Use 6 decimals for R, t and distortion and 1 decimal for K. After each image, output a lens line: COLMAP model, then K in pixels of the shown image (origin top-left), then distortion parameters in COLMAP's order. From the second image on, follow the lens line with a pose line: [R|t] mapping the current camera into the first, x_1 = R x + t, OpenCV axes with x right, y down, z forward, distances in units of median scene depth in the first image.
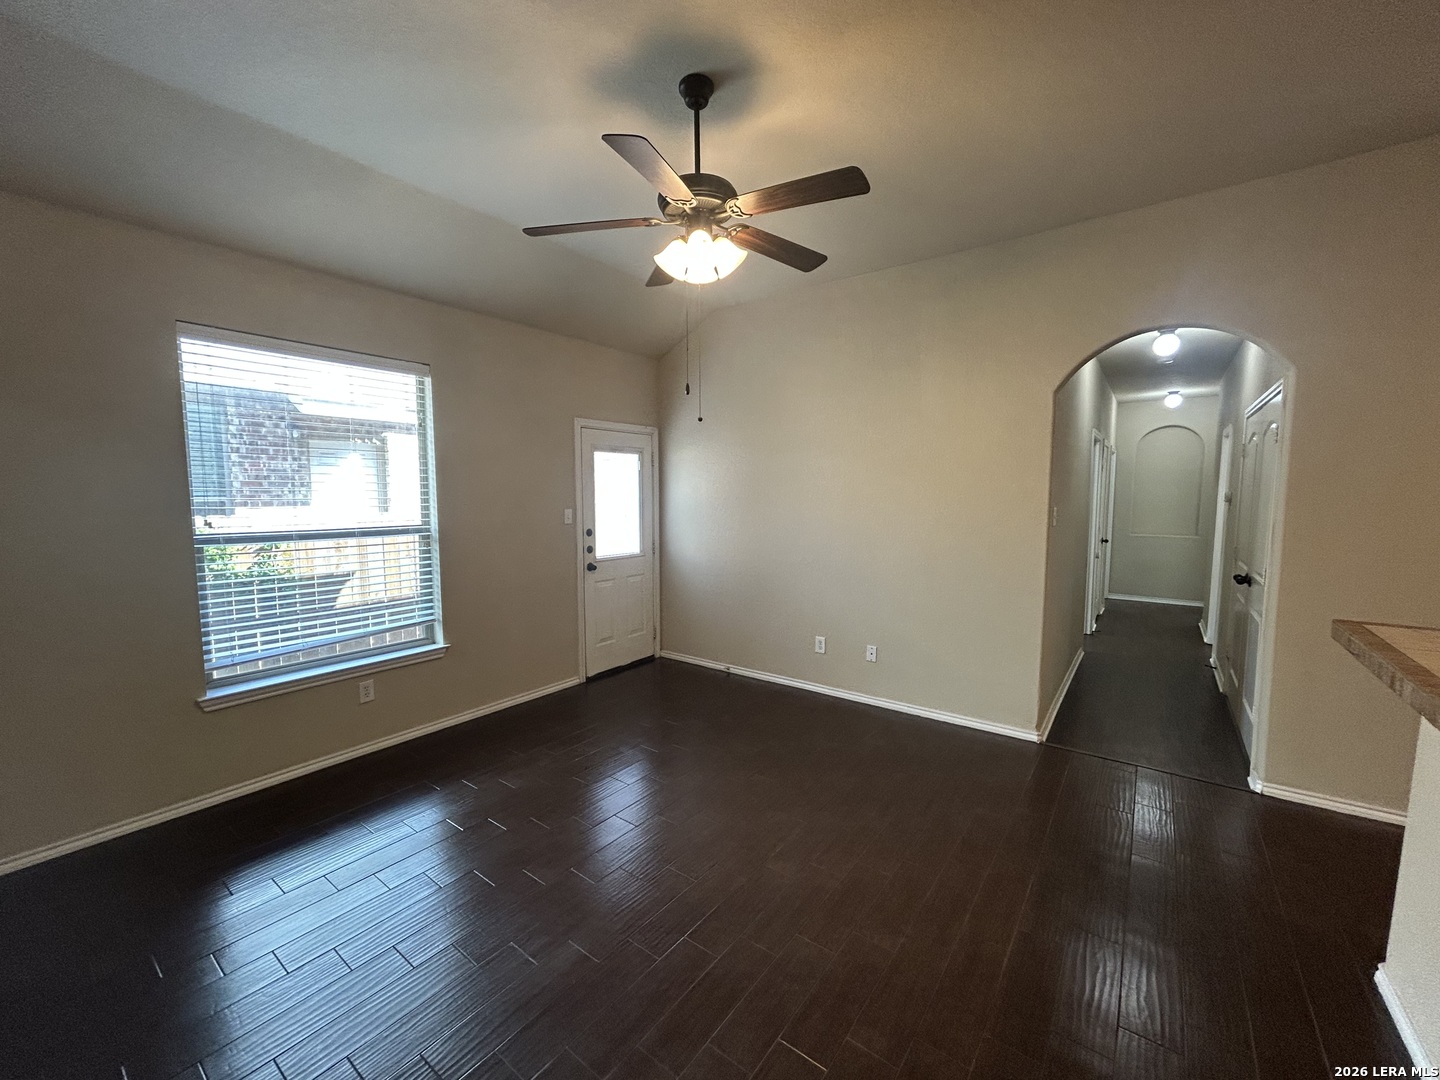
lens RADIAL K [[579.8, 0, 727.3], [0, 579.8, 541.2], [0, 0, 1]] dist [-0.002740, 0.001058]
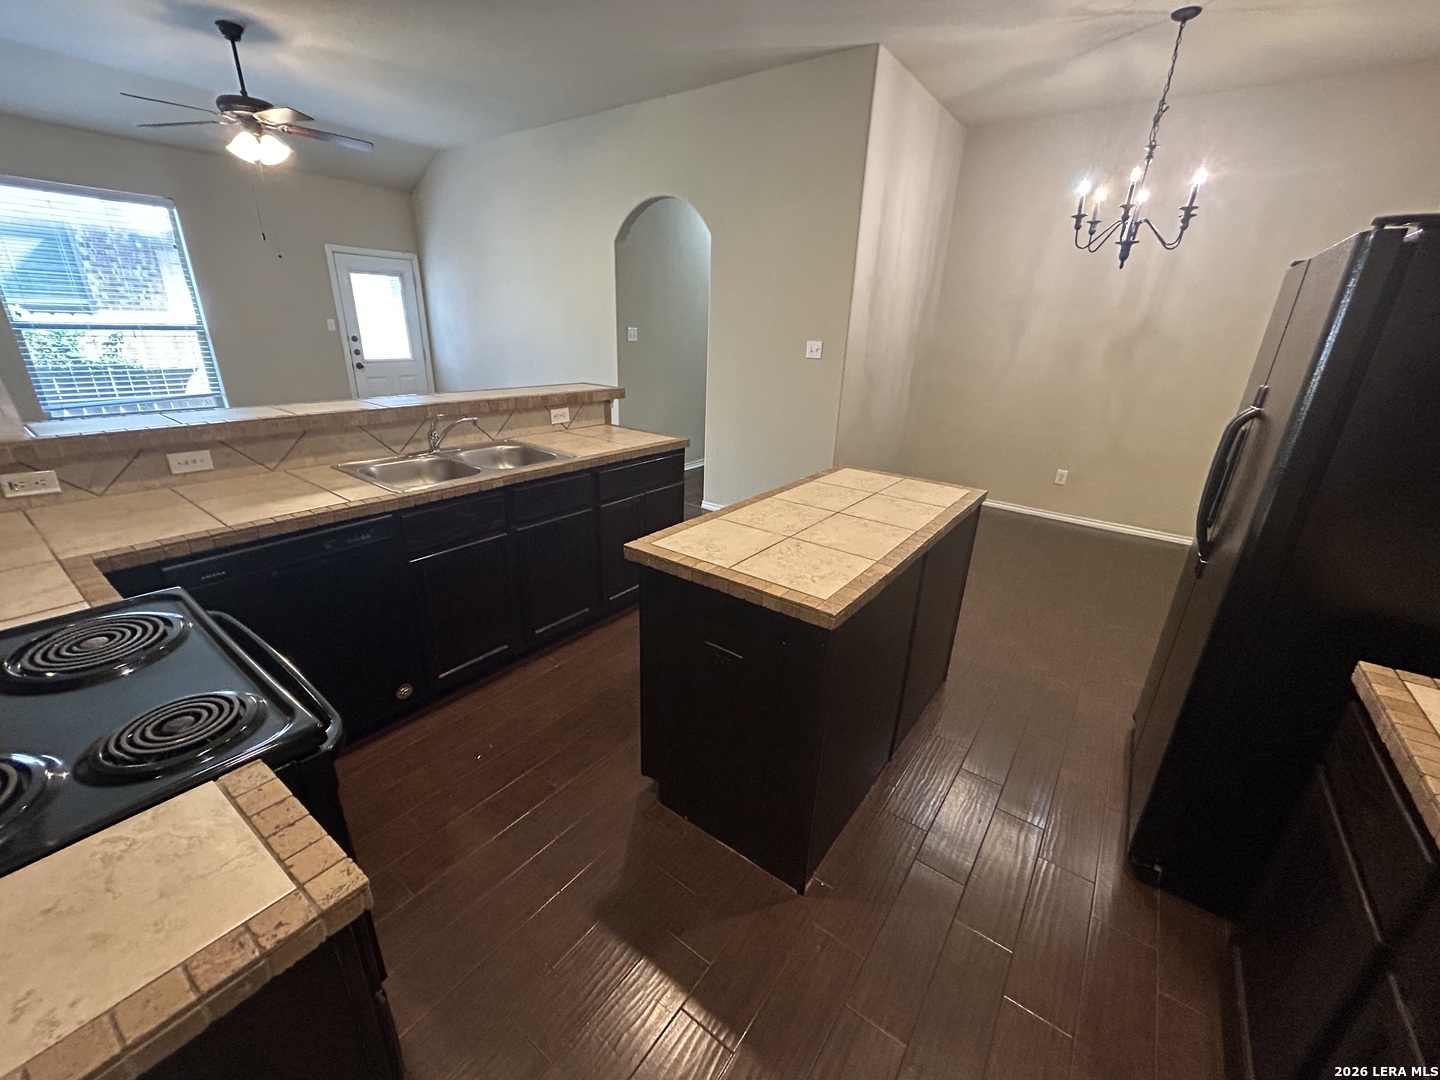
lens RADIAL K [[579.8, 0, 721.6], [0, 579.8, 538.2], [0, 0, 1]] dist [-0.002740, 0.001058]
pose [[0.999200, 0.029900, 0.026552, 0.557577], [-0.035907, 0.963111, 0.266699, 0.039506], [-0.017599, -0.267439, 0.963414, -0.398756]]
